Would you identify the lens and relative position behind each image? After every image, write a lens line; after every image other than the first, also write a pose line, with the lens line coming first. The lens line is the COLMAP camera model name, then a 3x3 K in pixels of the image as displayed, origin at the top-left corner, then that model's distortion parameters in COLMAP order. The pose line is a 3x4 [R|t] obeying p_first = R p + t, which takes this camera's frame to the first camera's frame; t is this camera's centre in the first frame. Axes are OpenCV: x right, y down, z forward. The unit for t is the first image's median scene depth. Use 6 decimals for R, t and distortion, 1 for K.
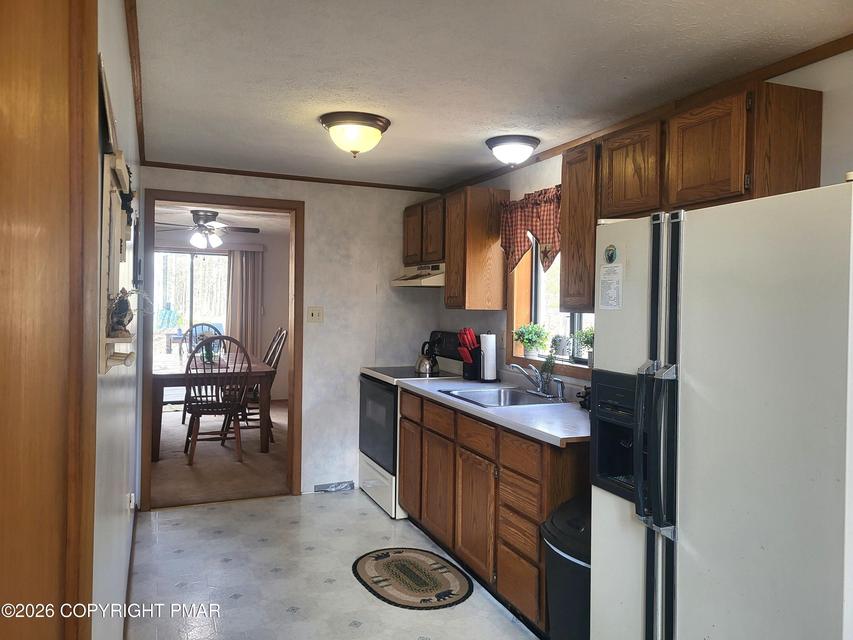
lens RADIAL K [[650.4, 0, 434.7], [0, 650.4, 323.3], [0, 0, 1]] dist [0.047702, -0.035063]
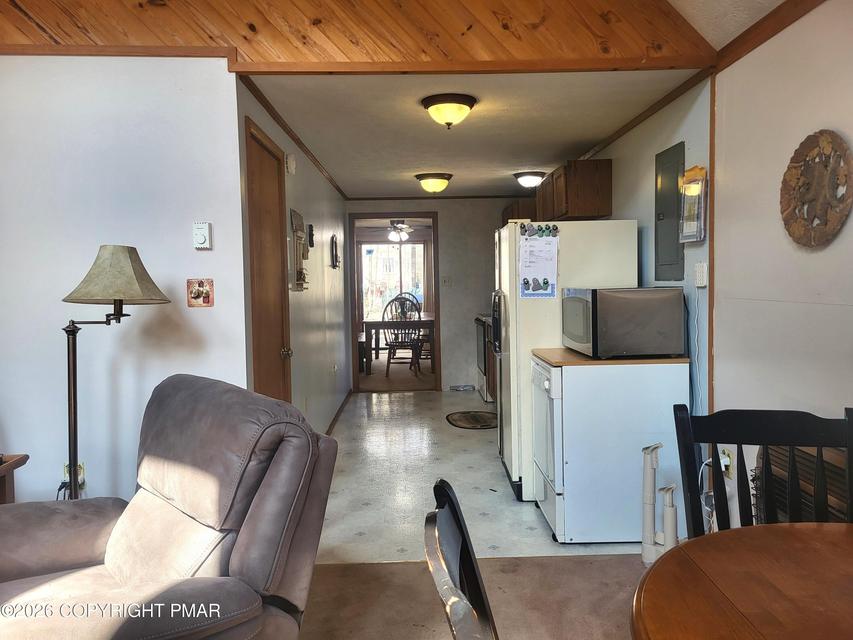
lens RADIAL K [[650.4, 0, 427.3], [0, 650.4, 315.6], [0, 0, 1]] dist [0.047702, -0.035063]
pose [[0.928454, -0.012798, -0.371228, 0.323715], [0.021336, 0.999594, 0.018900, 0.036375], [0.370835, -0.025468, 0.928349, -0.456785]]
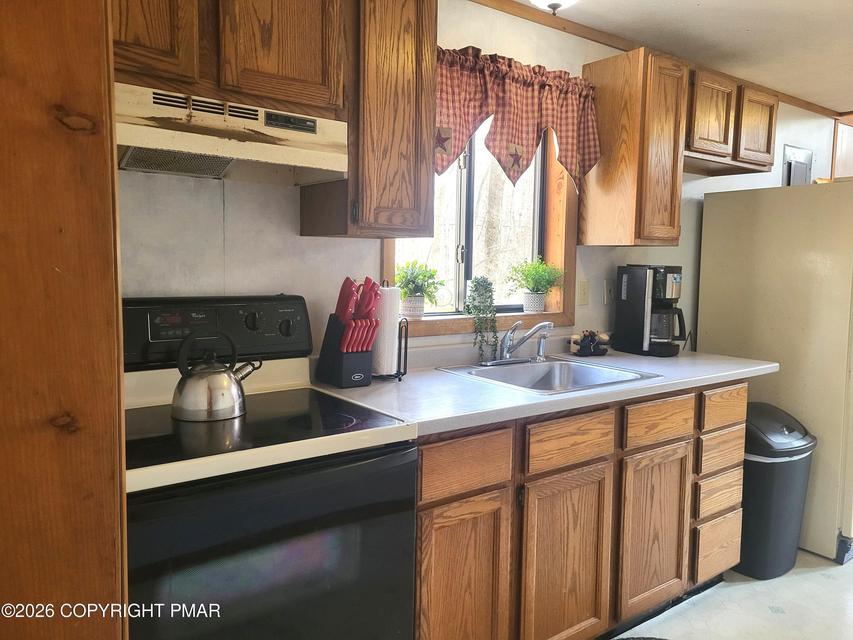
lens RADIAL K [[650.4, 0, 396.8], [0, 650.4, 313.5], [0, 0, 1]] dist [0.047702, -0.035063]
pose [[-0.150168, -0.092515, 0.984322, -0.340206], [-0.002242, 0.995641, 0.093237, -0.005040], [-0.988658, 0.011794, -0.149721, 0.816585]]
